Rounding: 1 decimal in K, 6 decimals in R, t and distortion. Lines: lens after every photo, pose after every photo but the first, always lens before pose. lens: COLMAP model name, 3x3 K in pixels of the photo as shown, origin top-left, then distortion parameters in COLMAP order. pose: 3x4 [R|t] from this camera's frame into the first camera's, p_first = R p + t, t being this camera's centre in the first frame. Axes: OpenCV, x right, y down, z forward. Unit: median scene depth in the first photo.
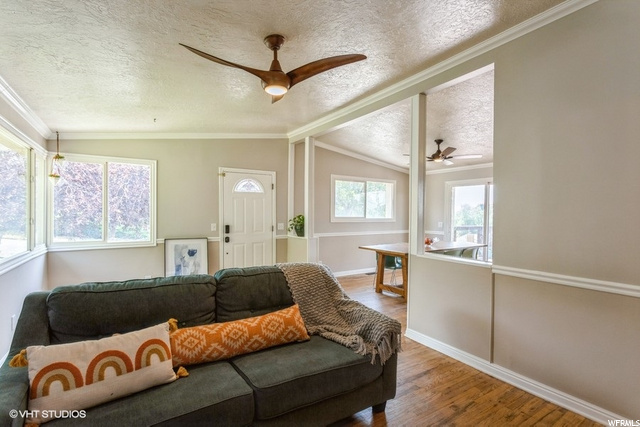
lens RADIAL K [[306.3, 0, 318.7], [0, 306.3, 214.1], [0, 0, 1]] dist [-0.001328, 0.001563]
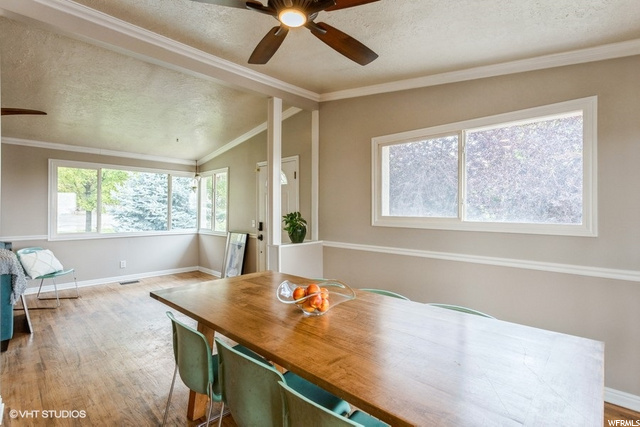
lens RADIAL K [[306.3, 0, 321.5], [0, 306.3, 212.1], [0, 0, 1]] dist [-0.001328, 0.001563]
pose [[0.235264, -0.000015, -0.971932, 0.548027], [-0.005951, 0.999981, -0.001456, 0.003508], [0.971913, 0.006127, 0.235259, 0.784500]]
